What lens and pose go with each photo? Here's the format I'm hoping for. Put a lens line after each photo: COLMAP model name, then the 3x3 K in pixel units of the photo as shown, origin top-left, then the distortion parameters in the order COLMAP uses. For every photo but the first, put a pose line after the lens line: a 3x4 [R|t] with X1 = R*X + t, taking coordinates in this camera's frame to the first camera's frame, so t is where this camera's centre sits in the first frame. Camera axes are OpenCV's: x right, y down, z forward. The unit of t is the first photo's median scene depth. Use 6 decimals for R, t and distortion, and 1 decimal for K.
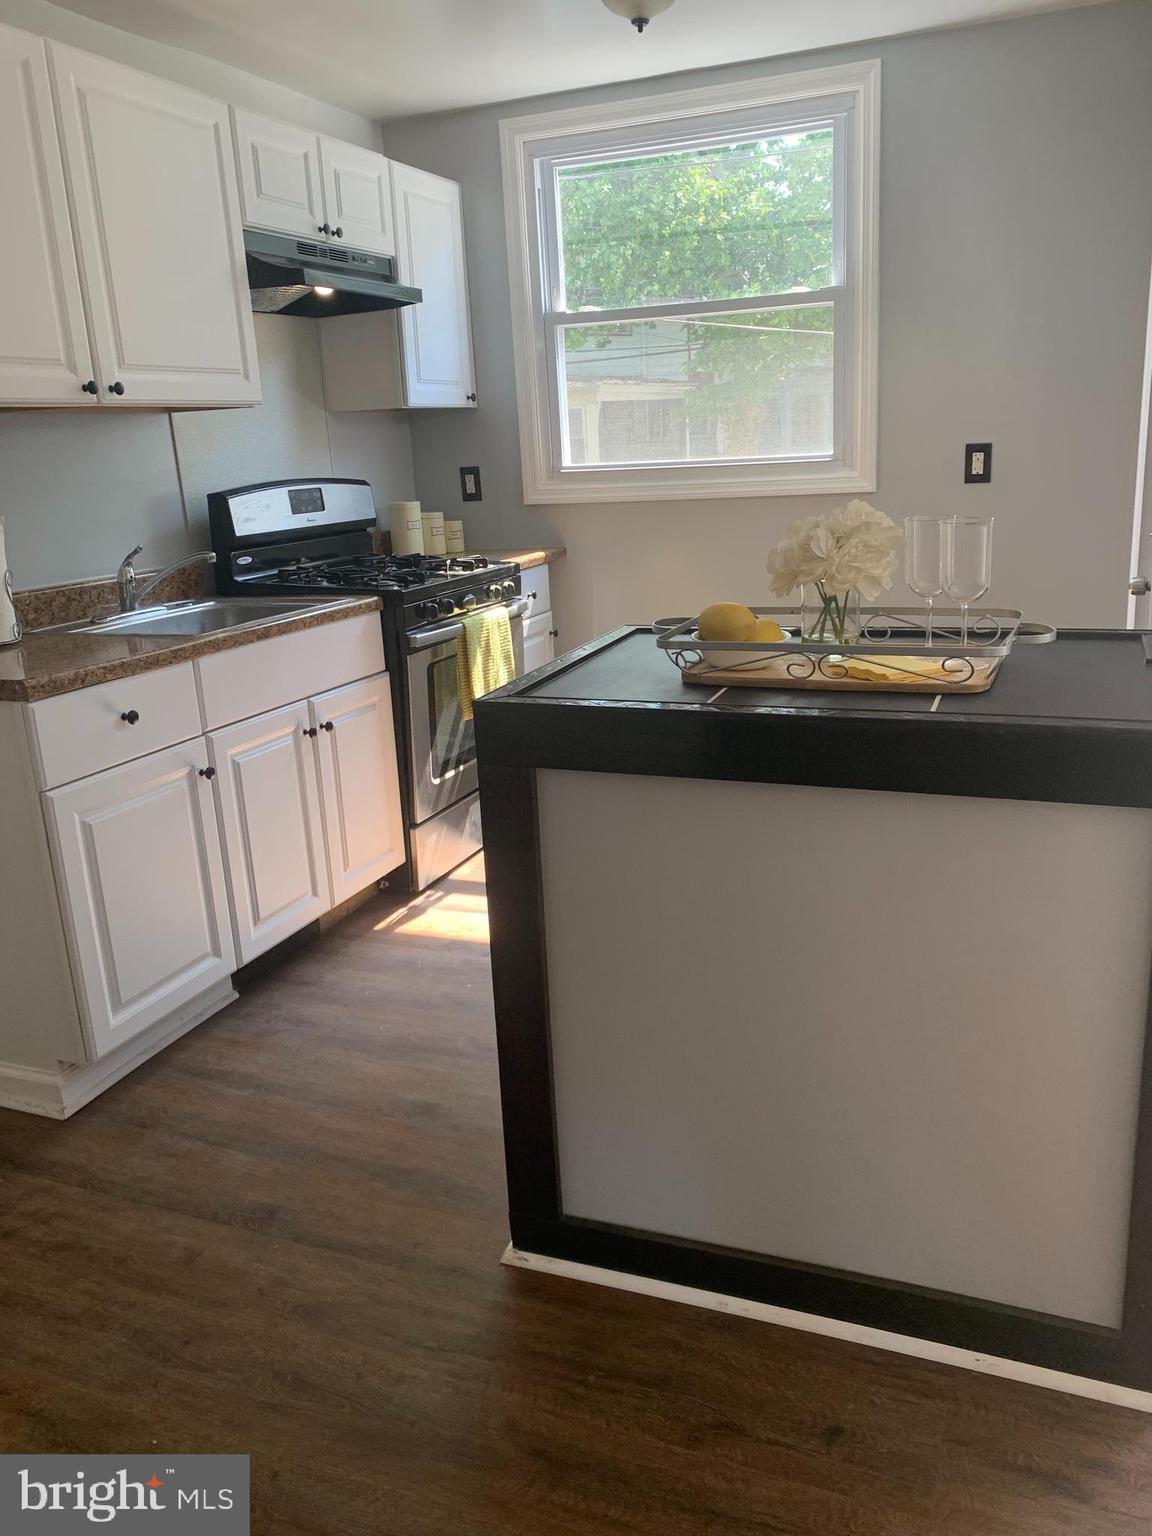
lens RADIAL K [[1182.8, 0, 582.6], [0, 1182.8, 755.1], [0, 0, 1]] dist [0.040439, -0.081300]
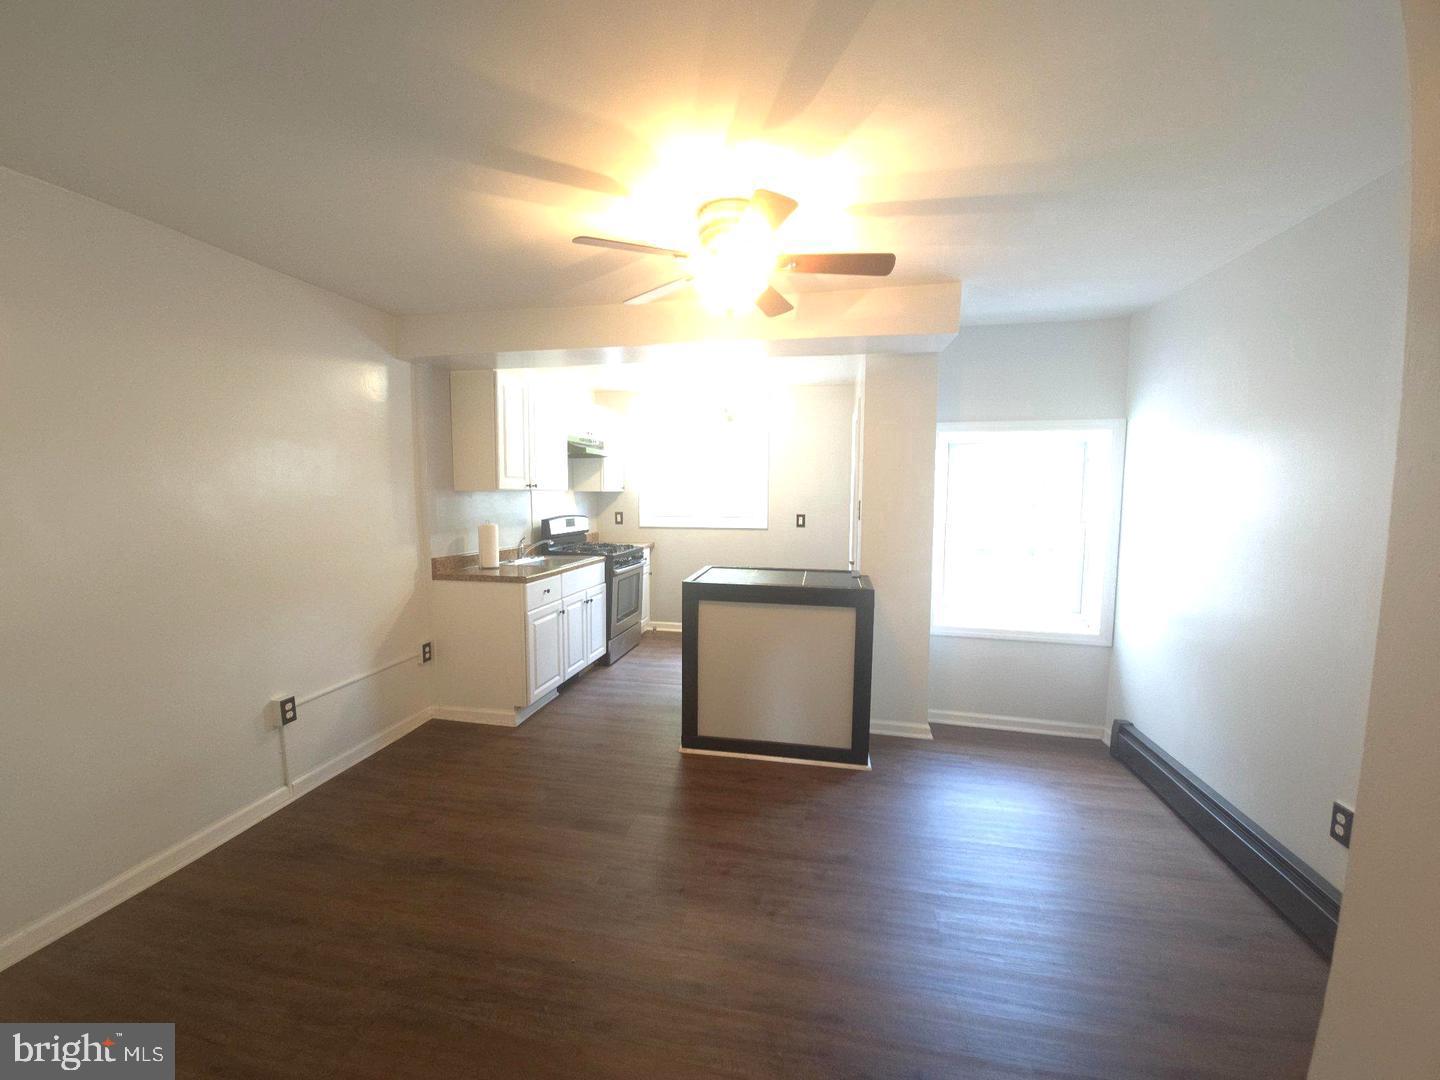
lens RADIAL K [[579.9, 0, 705.4], [0, 579.9, 545.3], [0, 0, 1]] dist [0.008943, -0.011037]
pose [[0.983751, 0.038398, 0.175387, -0.178403], [-0.007574, 0.984868, -0.173138, 0.079981], [-0.179381, 0.168997, 0.969156, -0.411536]]
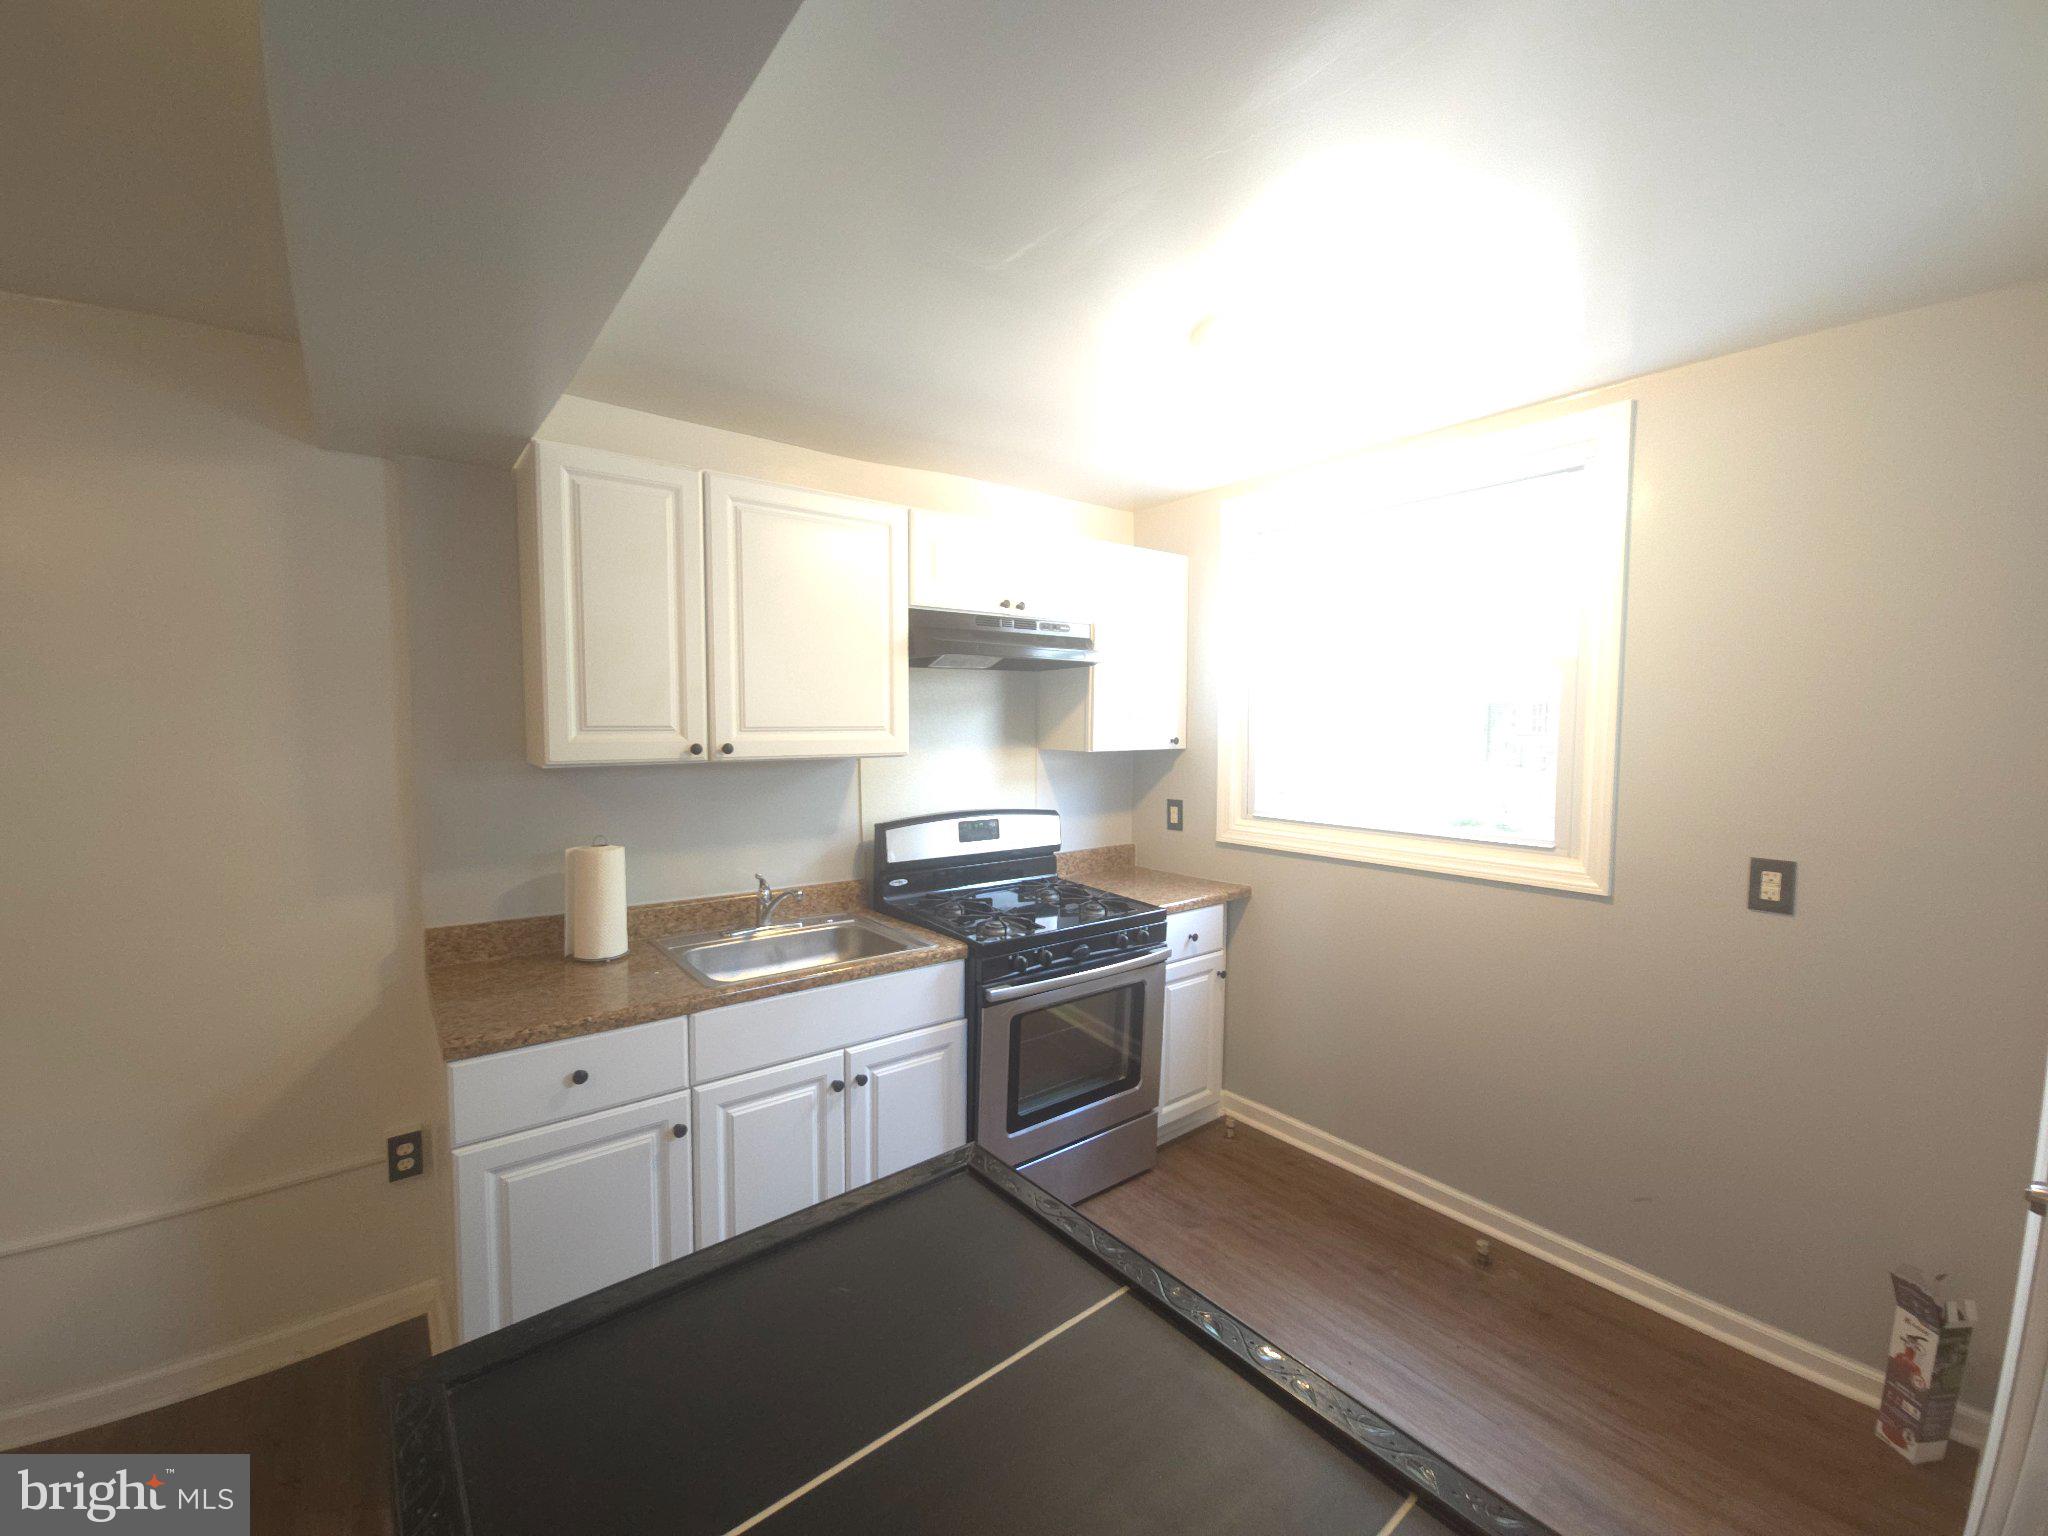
lens RADIAL K [[824.7, 0, 1003.3], [0, 824.7, 775.5], [0, 0, 1]] dist [0.008943, -0.011037]
pose [[0.862980, 0.081425, -0.498634, 0.196479], [-0.171762, 0.975427, -0.137984, -0.182860], [0.475146, 0.204724, 0.855760, 0.376874]]
